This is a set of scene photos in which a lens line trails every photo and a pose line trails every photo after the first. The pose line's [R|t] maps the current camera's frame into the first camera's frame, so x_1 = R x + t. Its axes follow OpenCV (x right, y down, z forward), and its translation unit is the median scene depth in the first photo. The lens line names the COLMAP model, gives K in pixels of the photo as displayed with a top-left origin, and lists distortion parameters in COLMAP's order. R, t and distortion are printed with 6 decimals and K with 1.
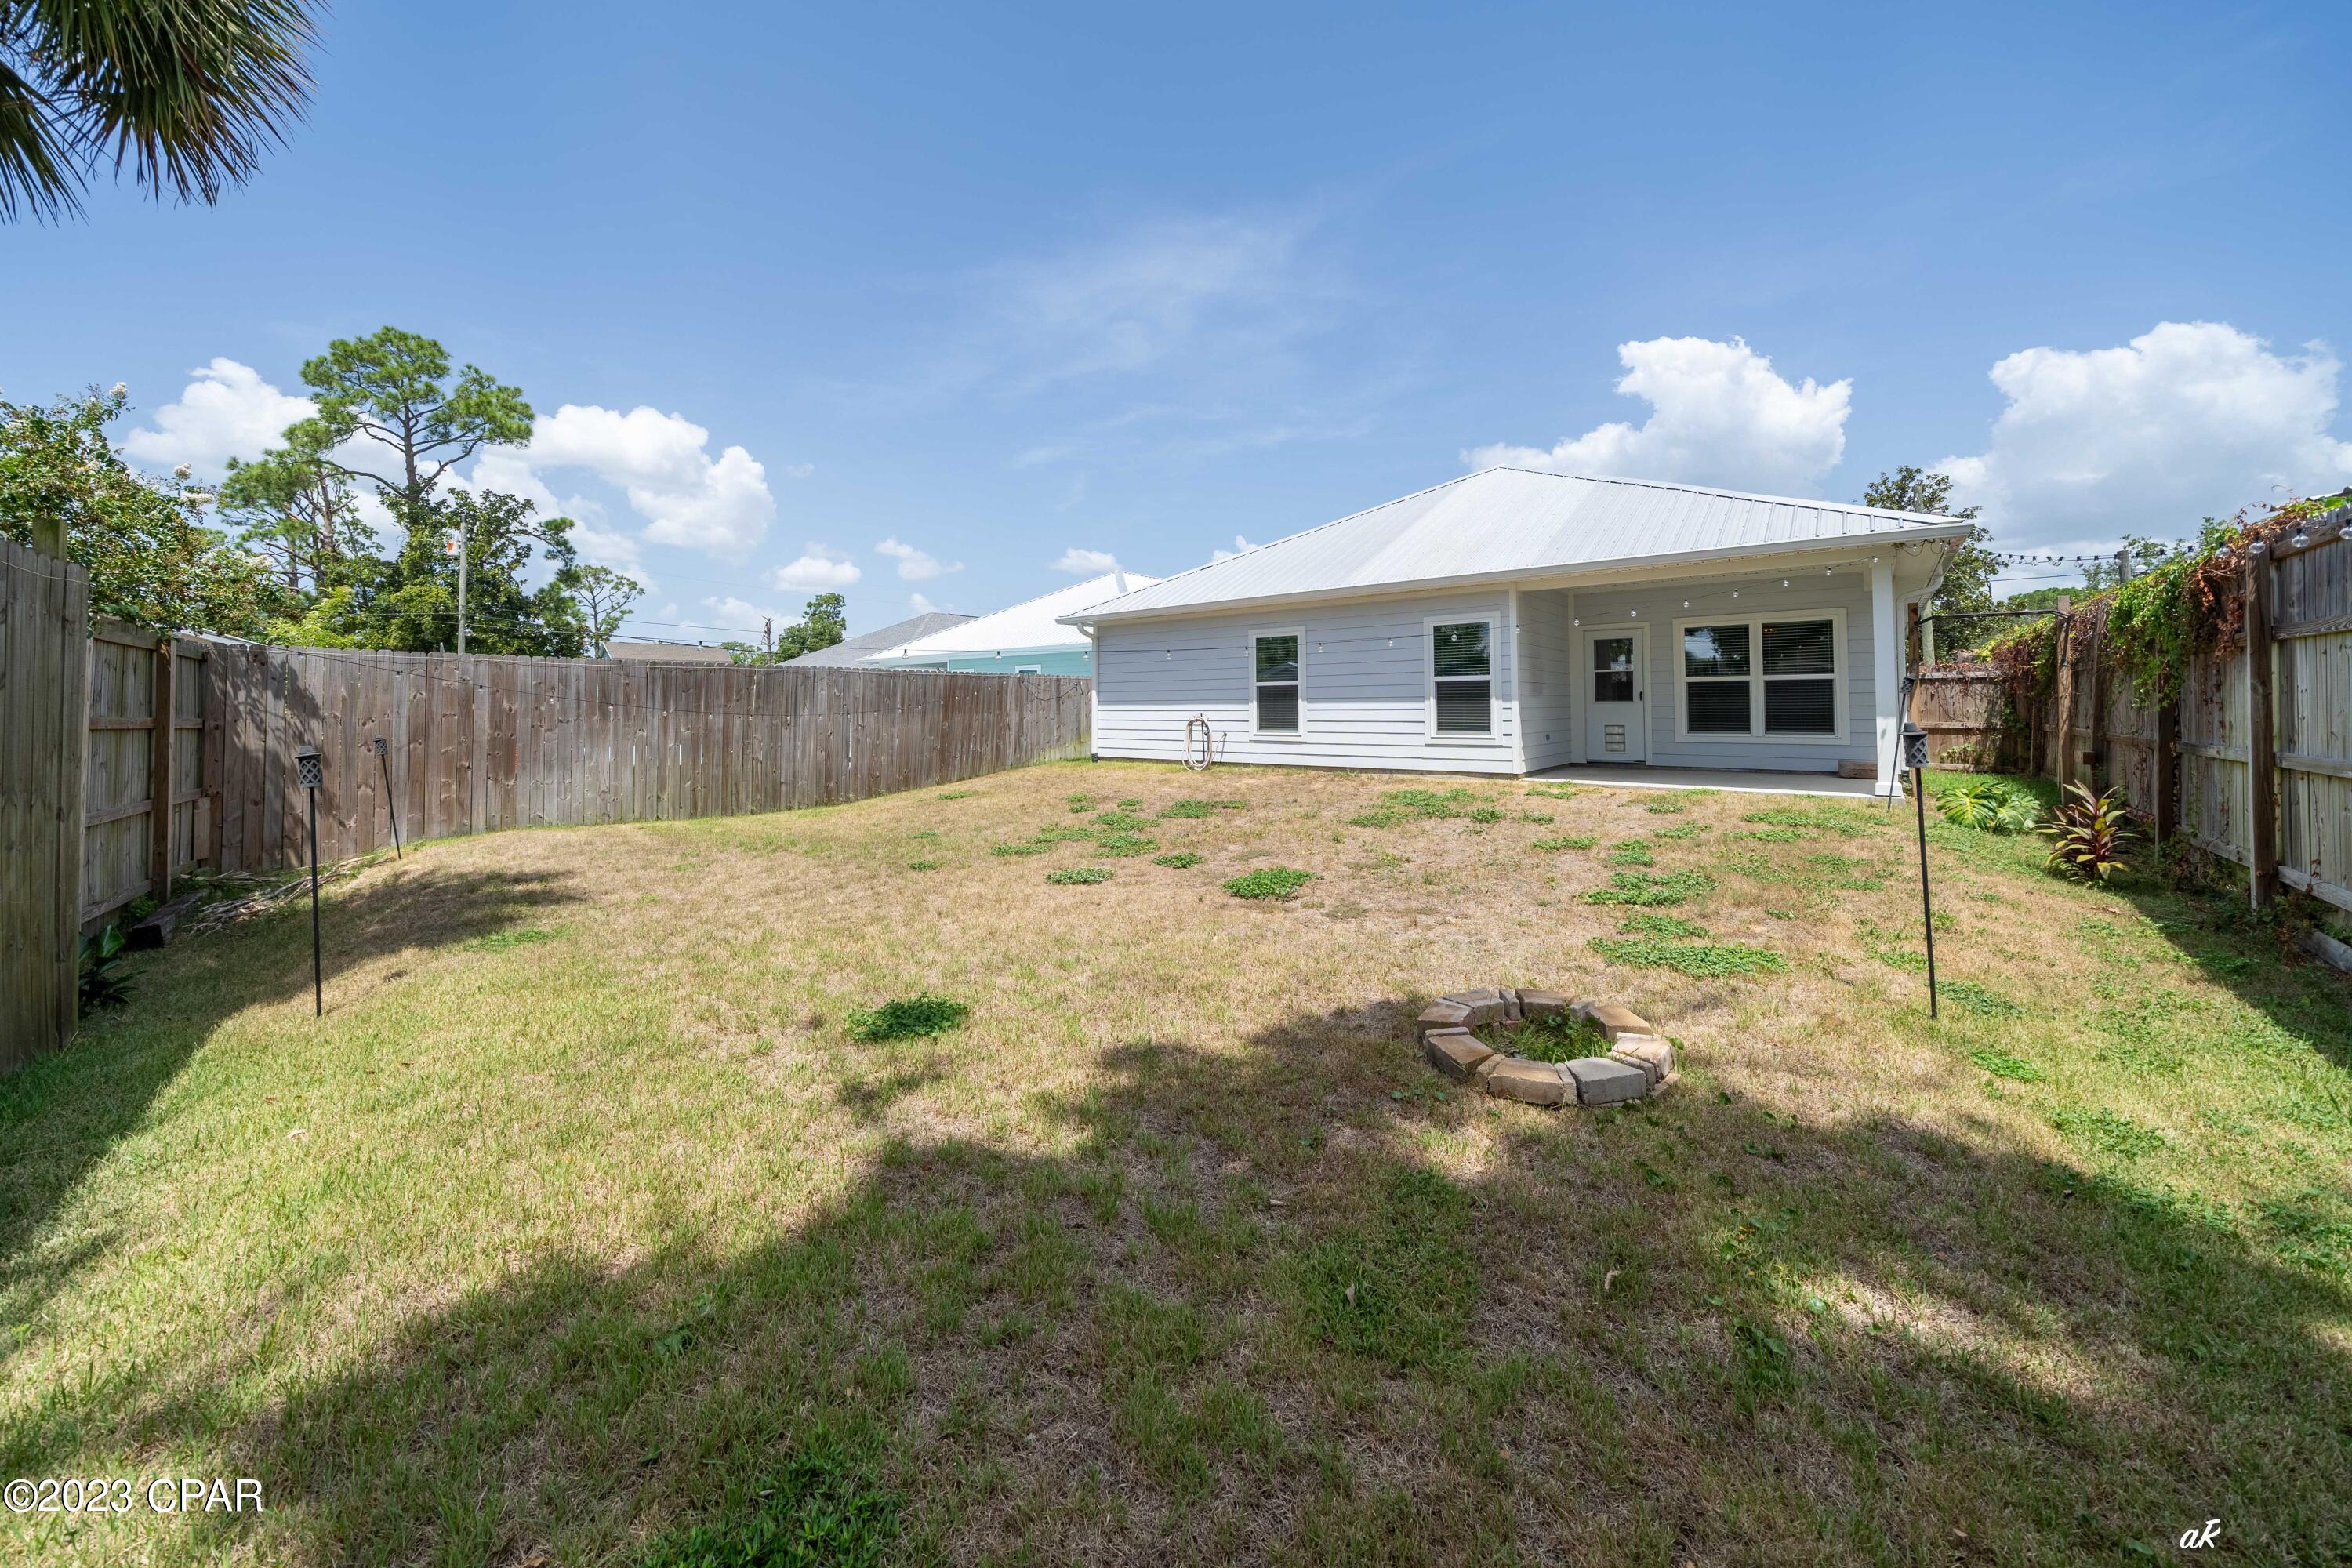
lens RADIAL K [[833.9, 0, 1176.4], [0, 833.9, 692.3], [0, 0, 1]] dist [-0.001320, -0.000046]
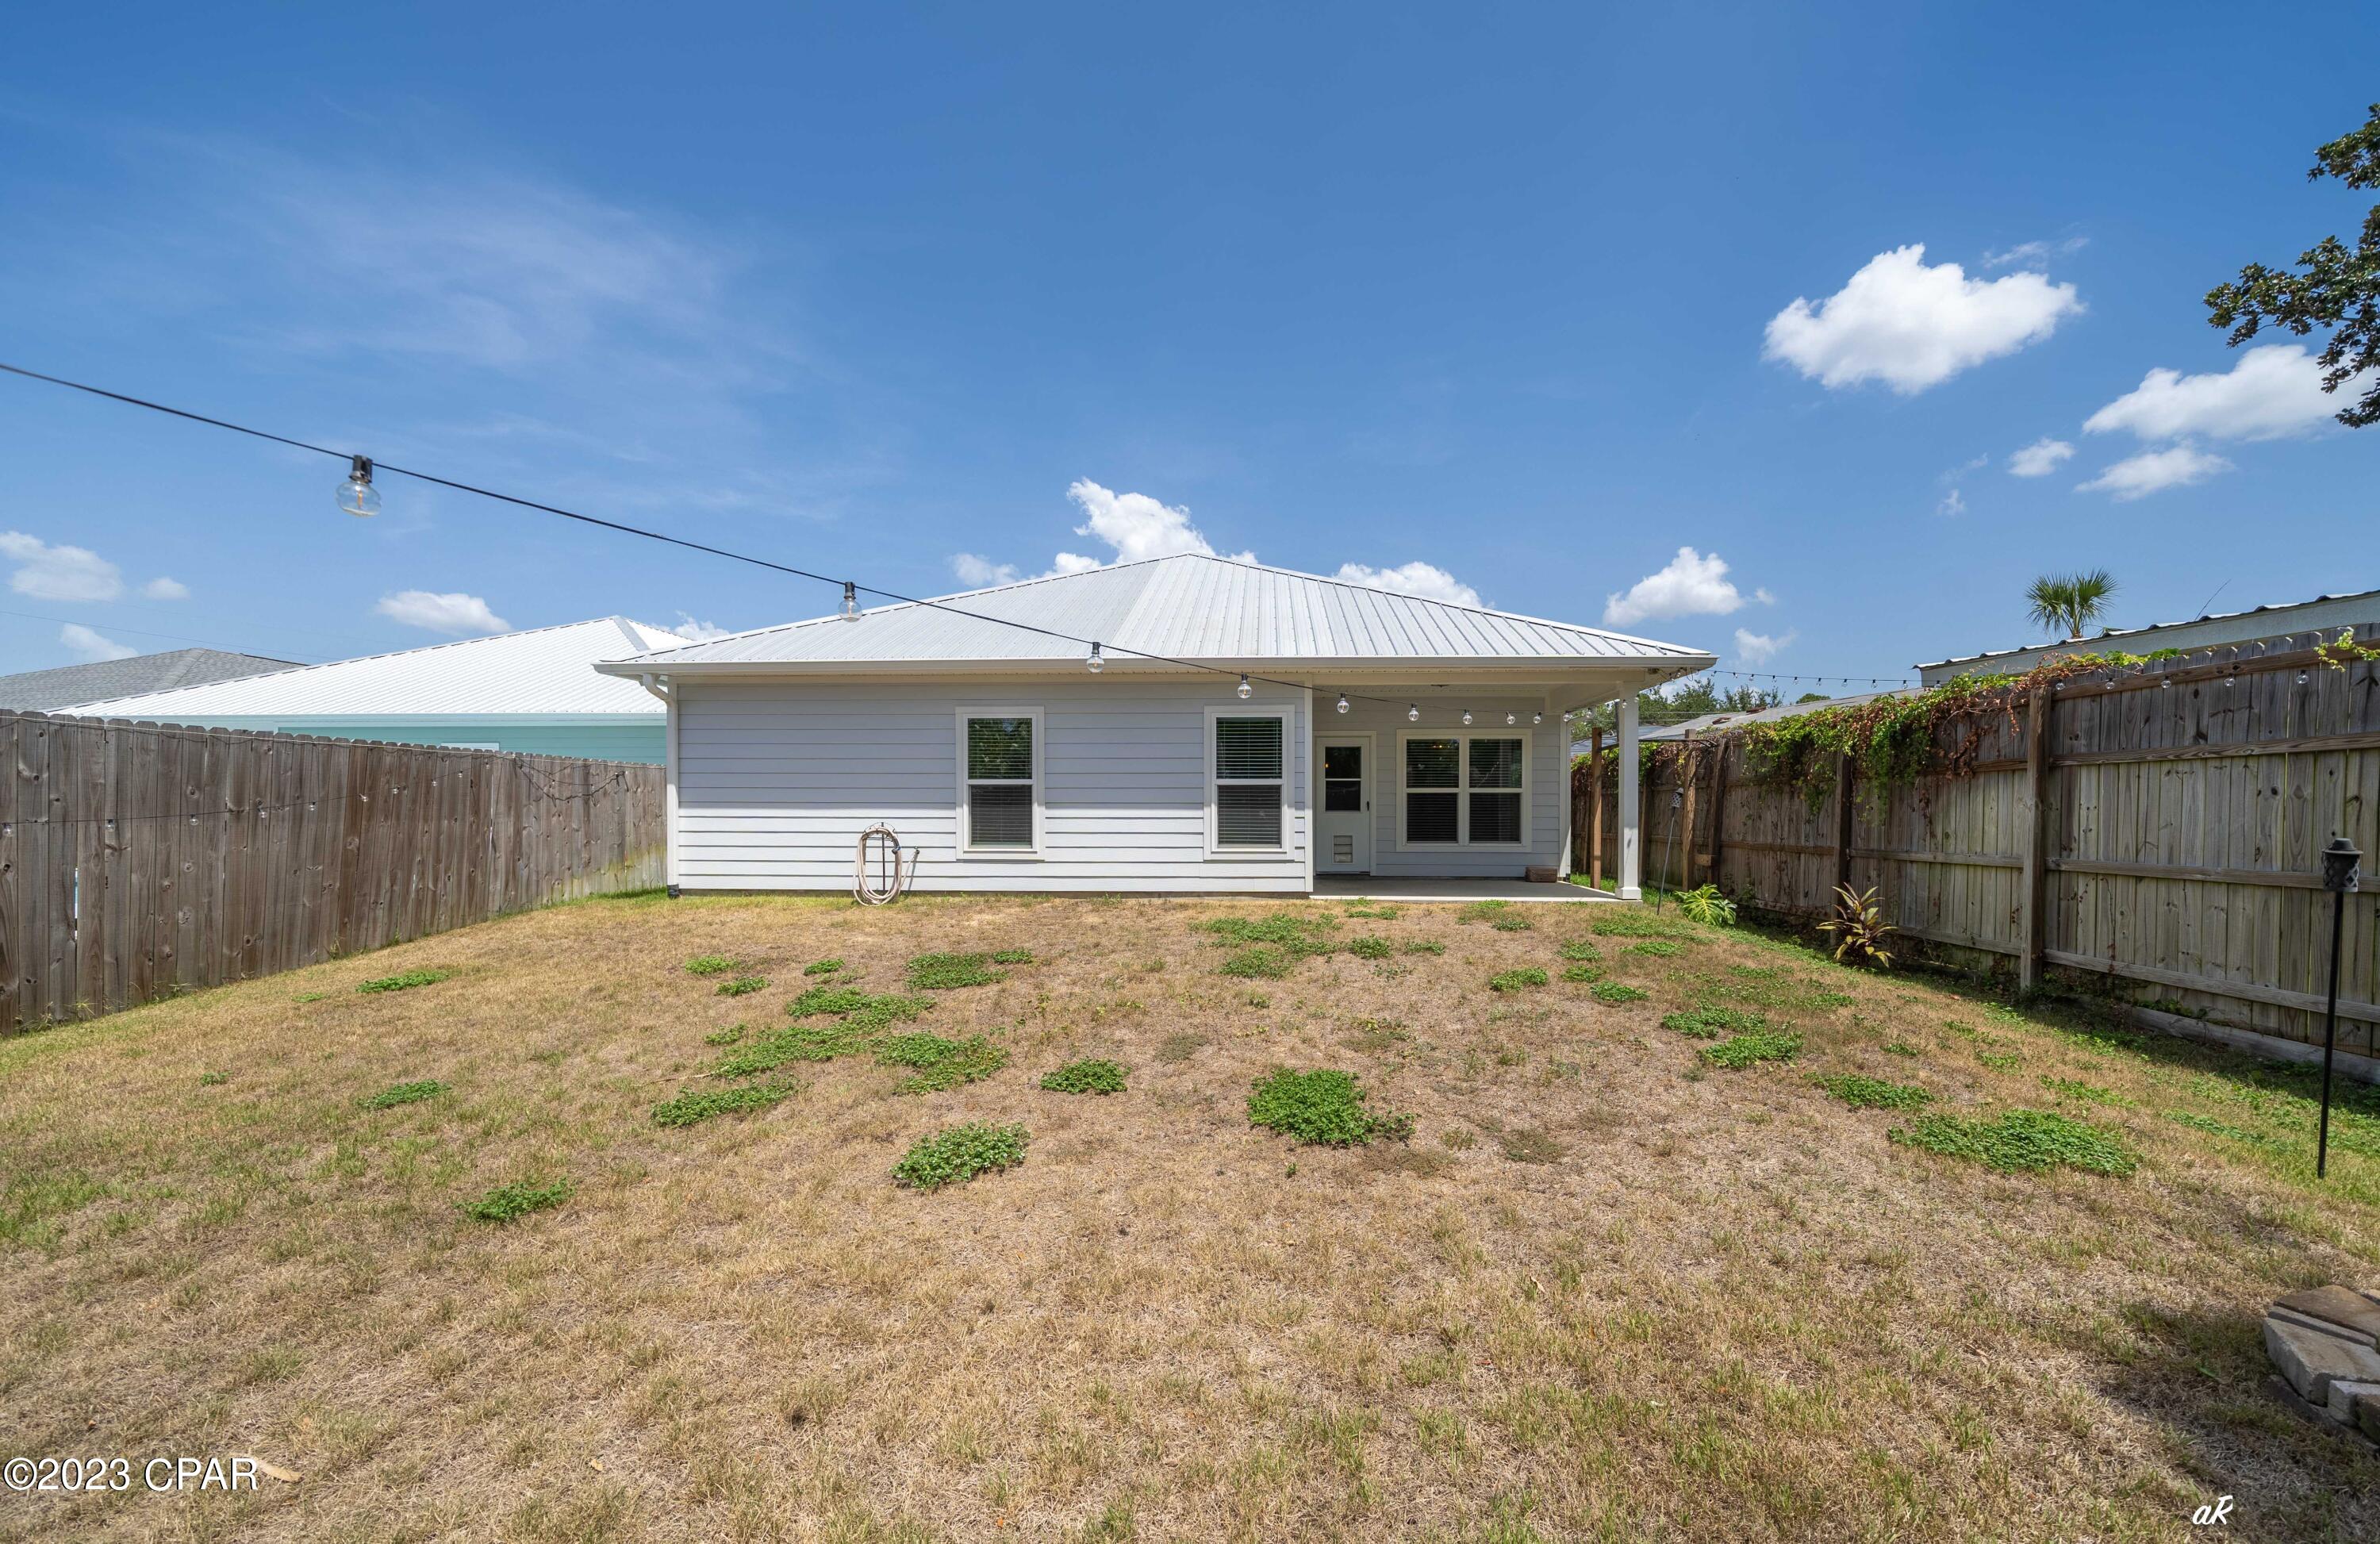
lens RADIAL K [[855.4, 0, 1262.5], [0, 855.4, 827.9], [0, 0, 1]] dist [-0.005526, 0.000067]
pose [[0.808650, -0.001332, 0.588289, -0.135357], [-0.018279, 0.999458, 0.027388, 0.005061], [-0.588006, -0.032901, 0.808187, 0.246667]]
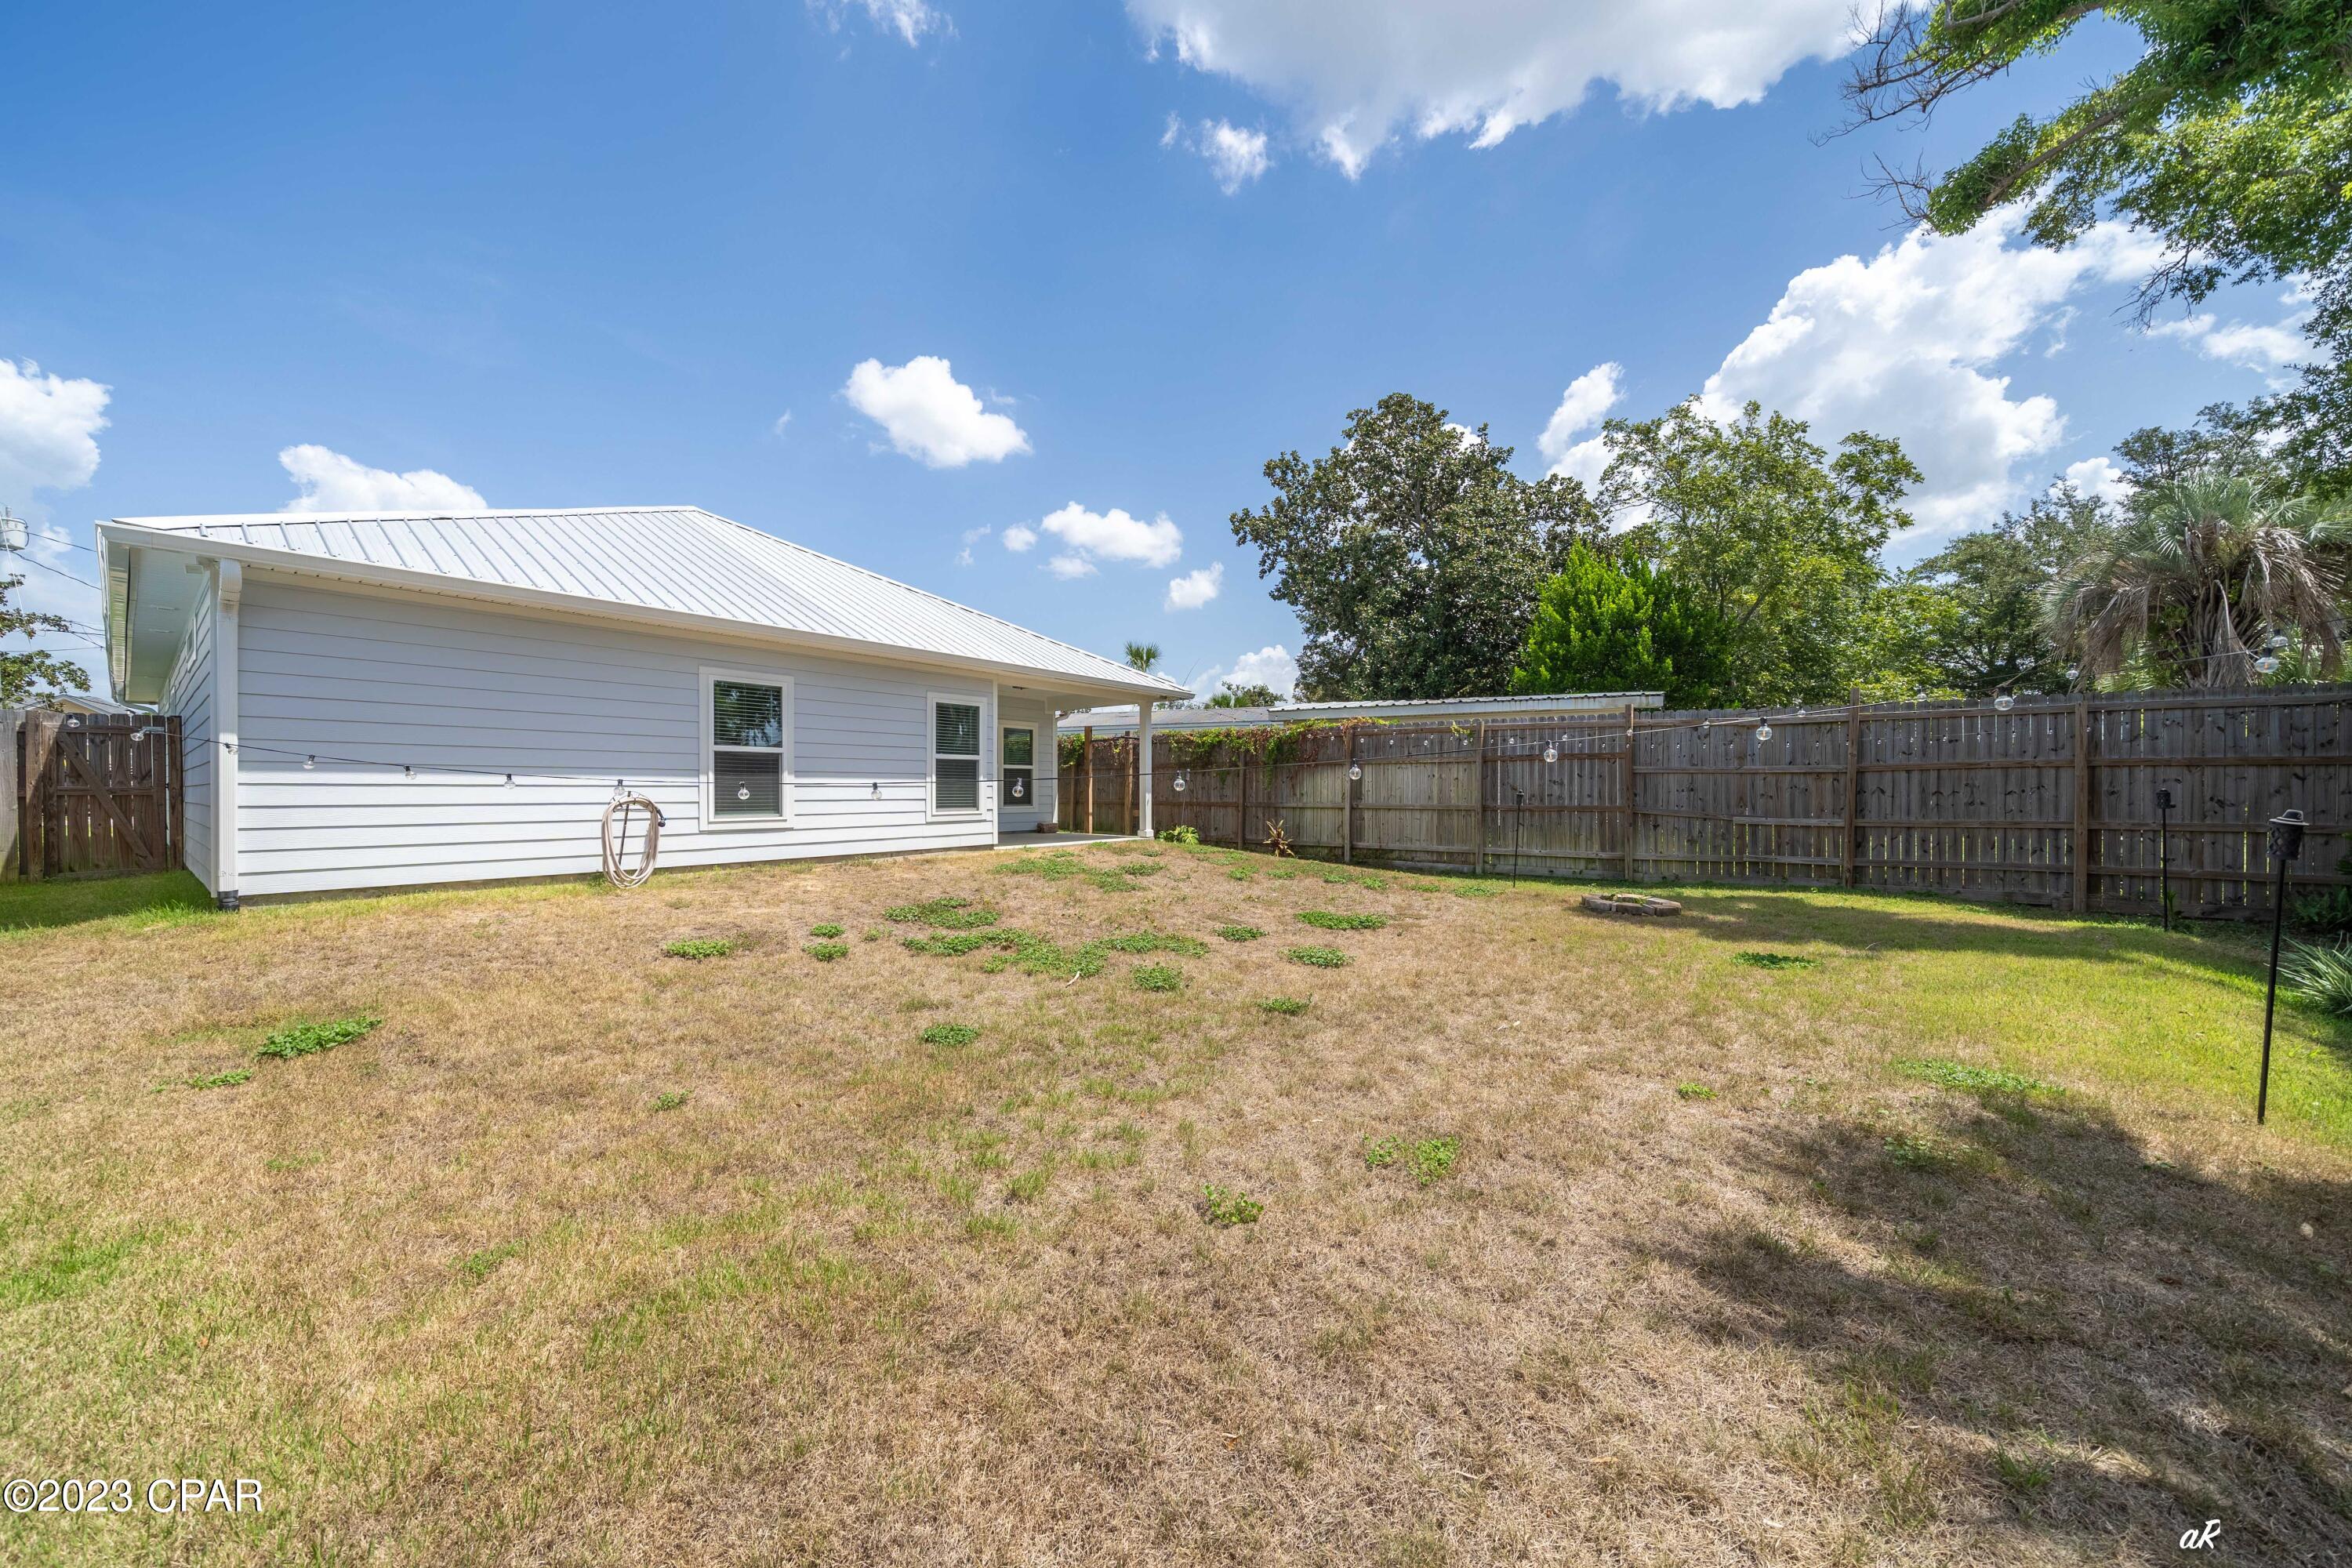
lens RADIAL K [[805.4, 0, 1177.4], [0, 805.4, 791.7], [0, 0, 1]] dist [-0.006050, -0.000164]
pose [[-0.007698, 0.003144, 0.999965, -0.564575], [-0.018651, 0.999821, -0.003287, 0.021027], [-0.999796, -0.018675, -0.007638, 0.628821]]
